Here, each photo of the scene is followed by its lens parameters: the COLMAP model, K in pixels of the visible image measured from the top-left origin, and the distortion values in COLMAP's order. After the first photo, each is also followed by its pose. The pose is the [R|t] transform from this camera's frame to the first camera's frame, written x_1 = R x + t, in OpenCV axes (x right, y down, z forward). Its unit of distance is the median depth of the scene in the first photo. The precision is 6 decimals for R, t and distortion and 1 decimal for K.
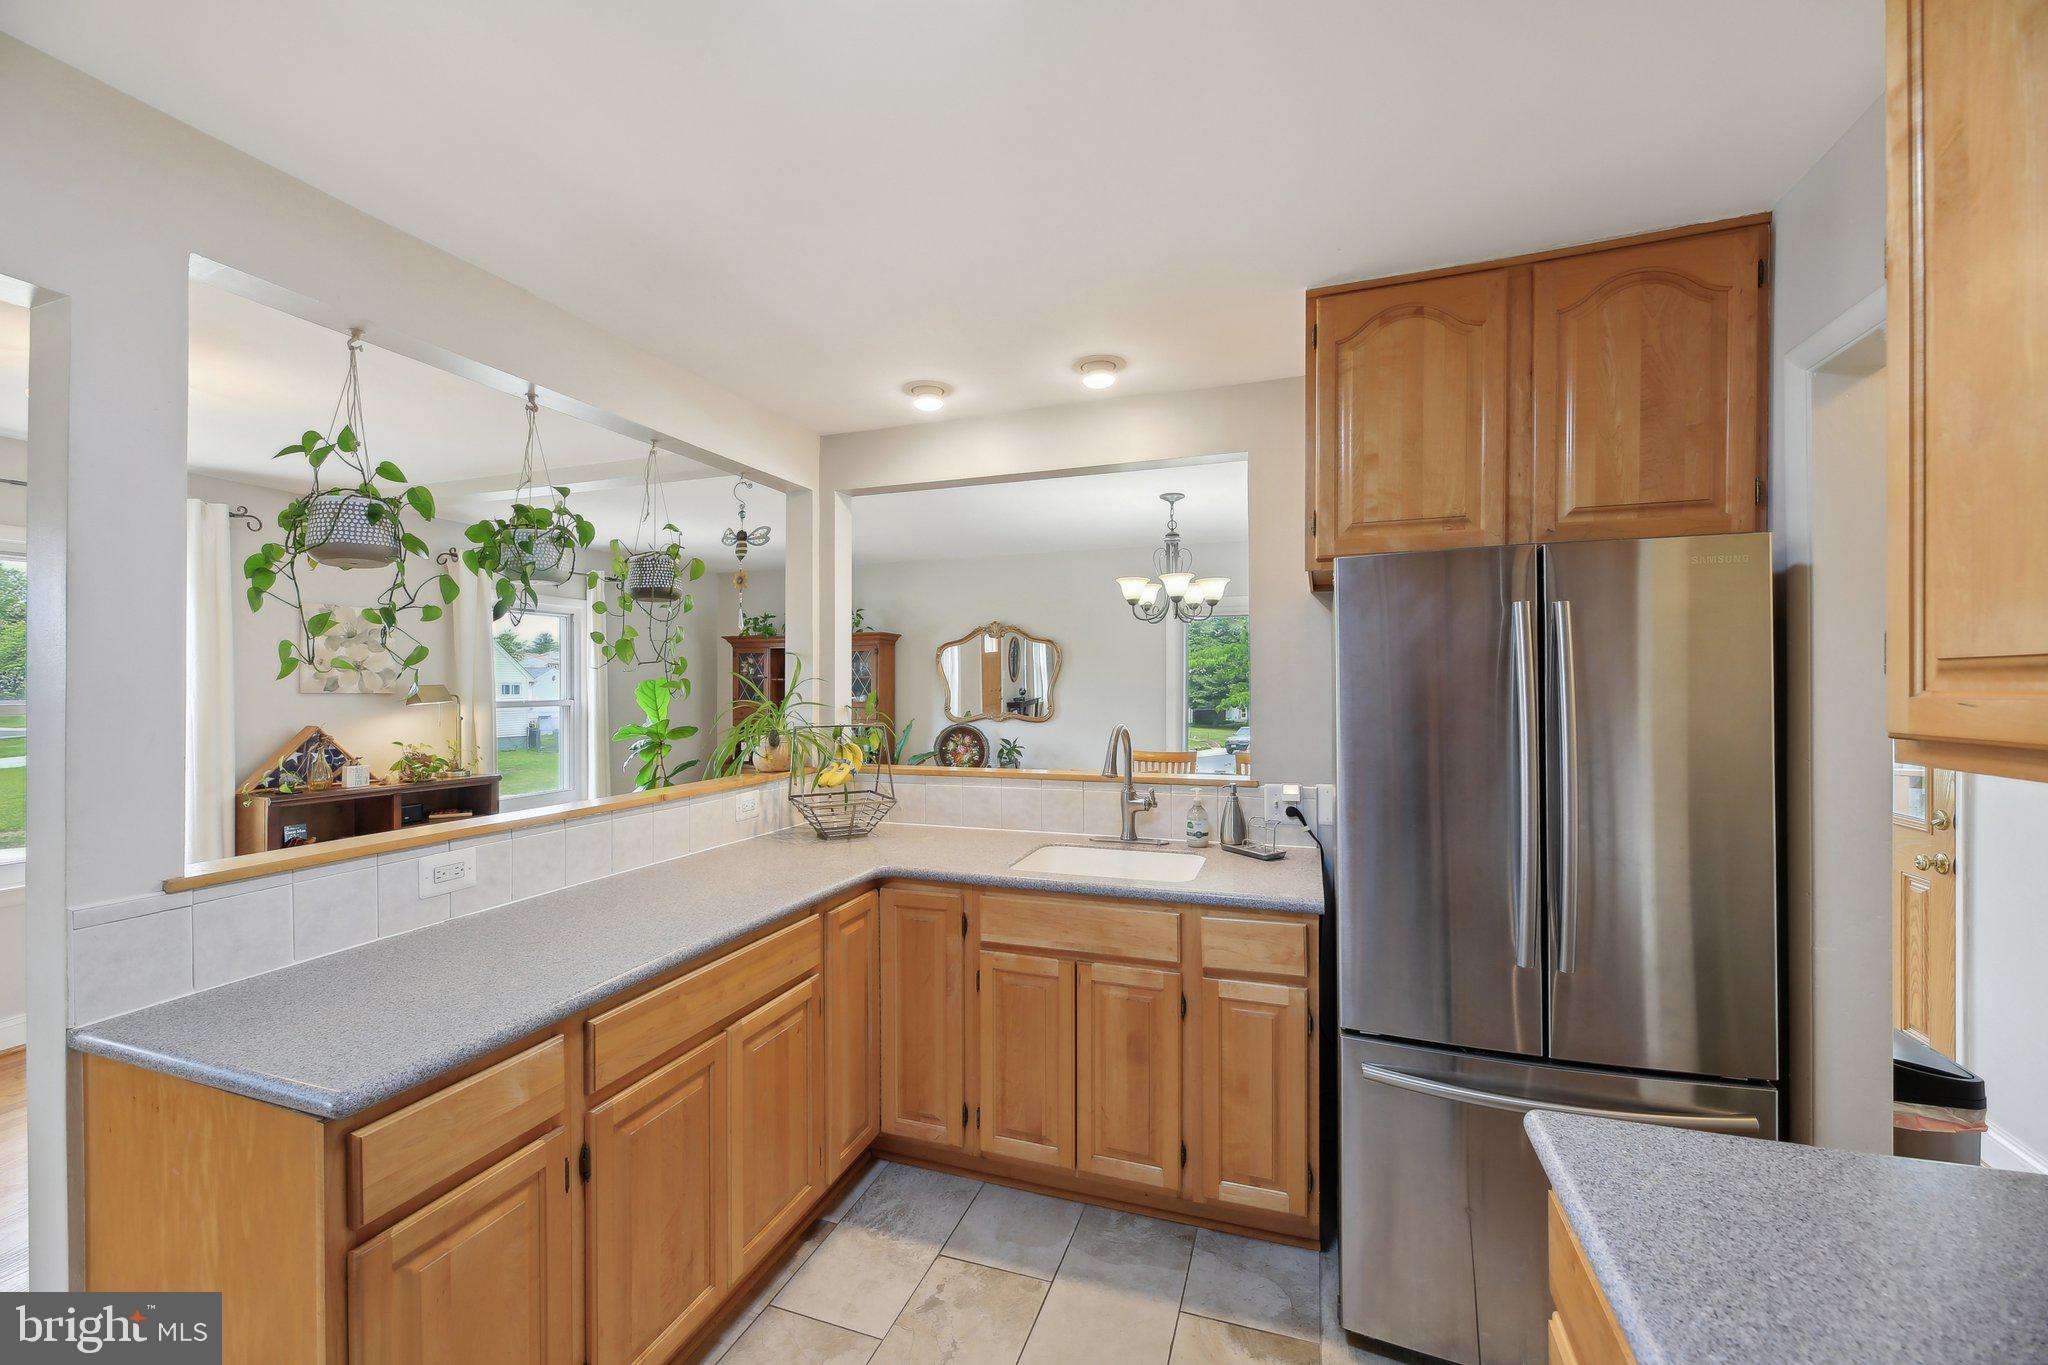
lens RADIAL K [[831.1, 0, 1020.3], [0, 831.1, 674.9], [0, 0, 1]] dist [-0.002309, -0.002929]
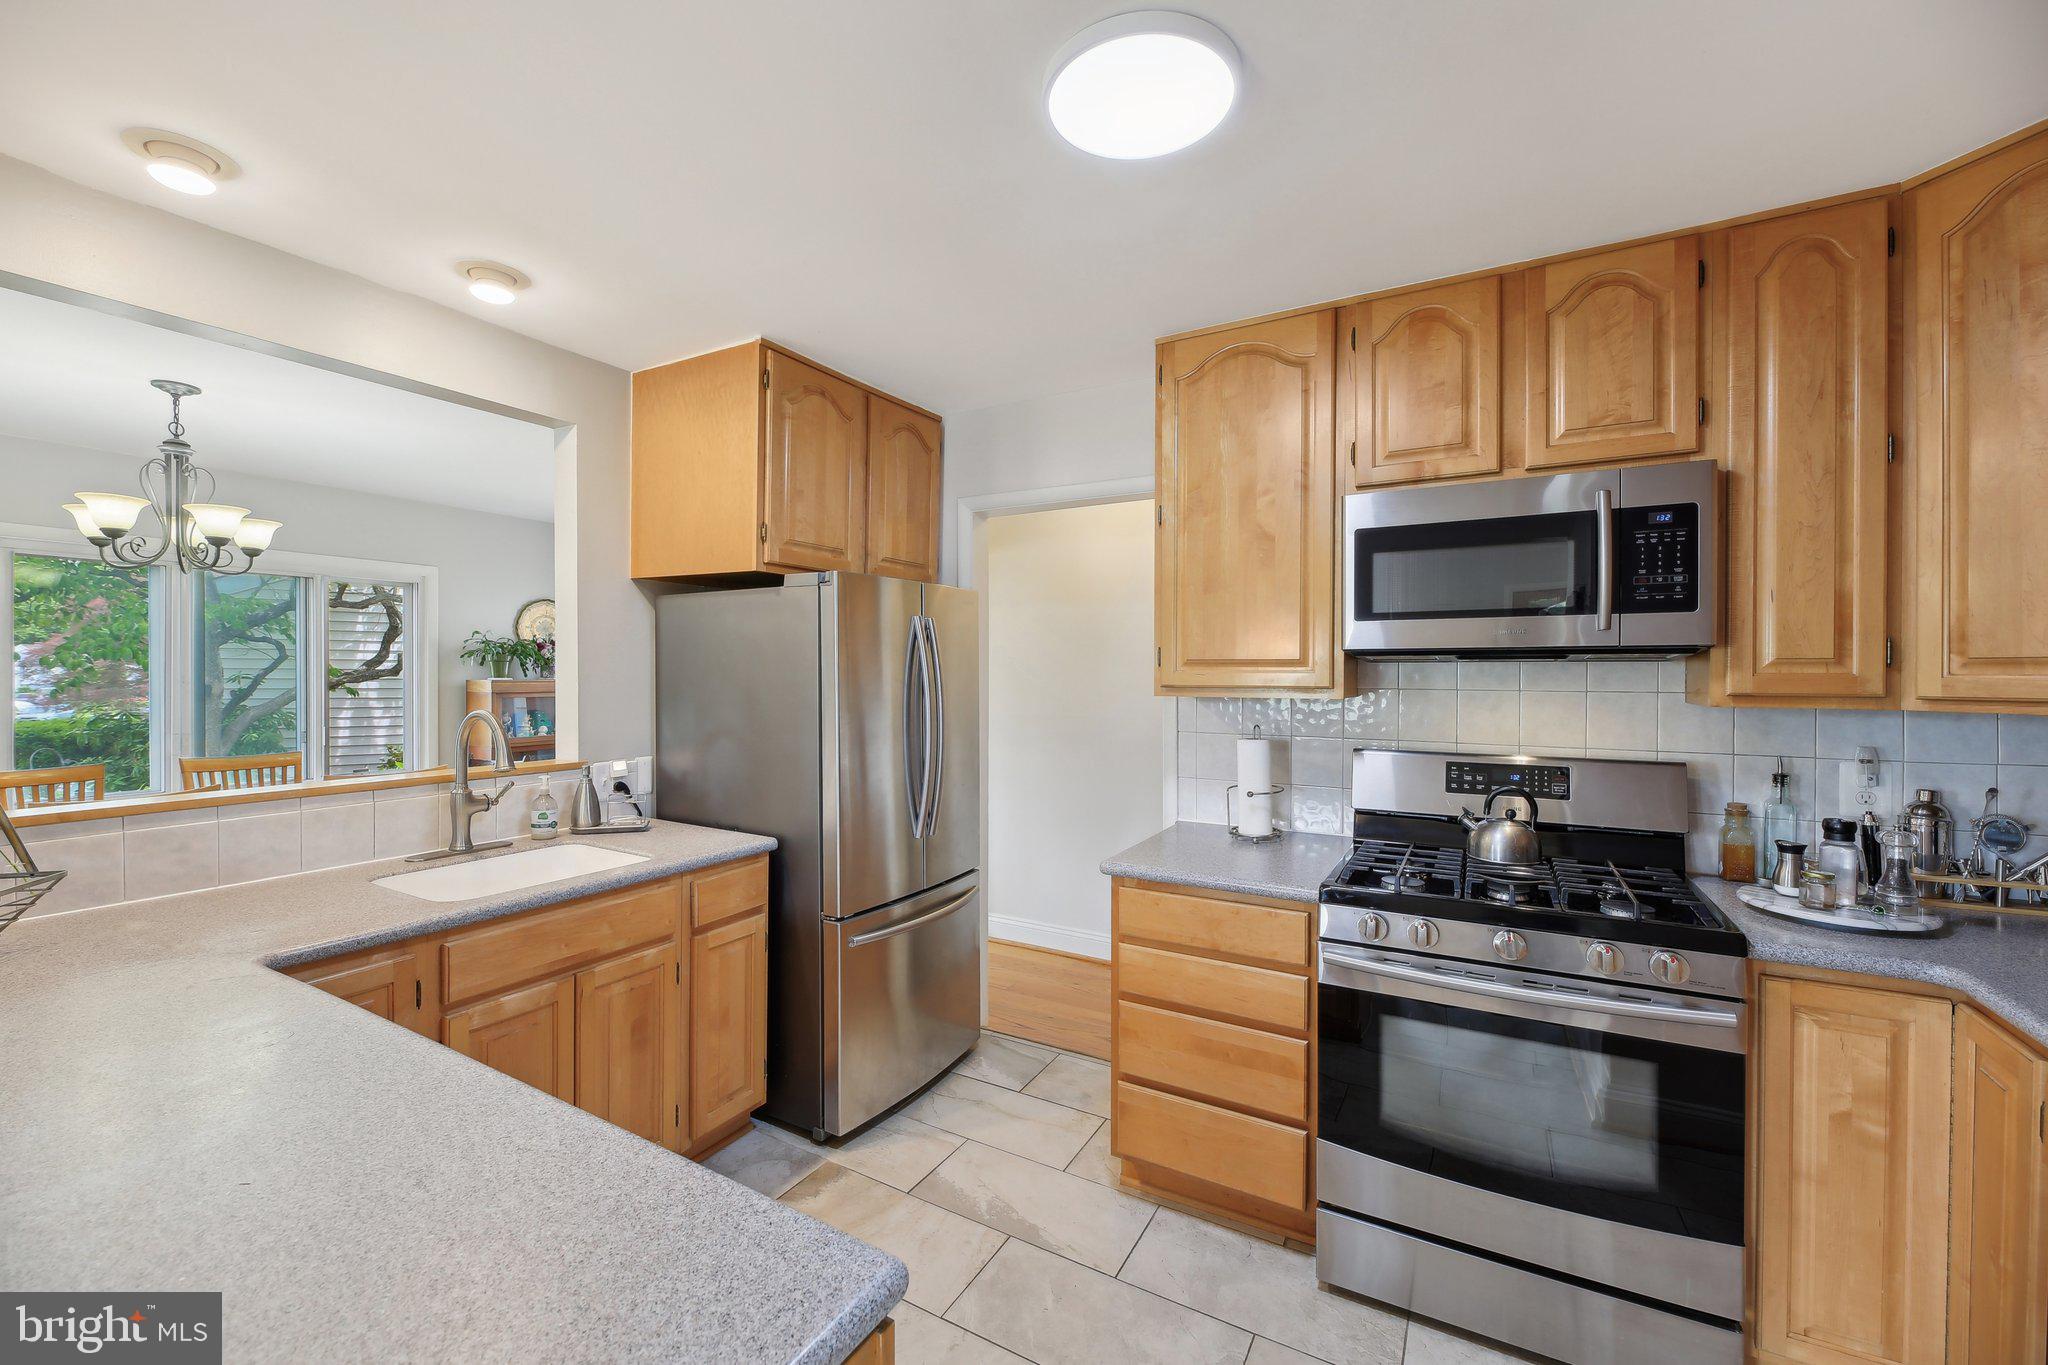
lens RADIAL K [[831.1, 0, 1014.4], [0, 831.1, 679.2], [0, 0, 1]] dist [-0.002309, -0.002929]
pose [[0.179218, -0.003007, 0.983805, -0.628385], [-0.019854, 0.999781, 0.006673, 0.013132], [-0.983609, -0.020728, 0.179119, 0.338888]]
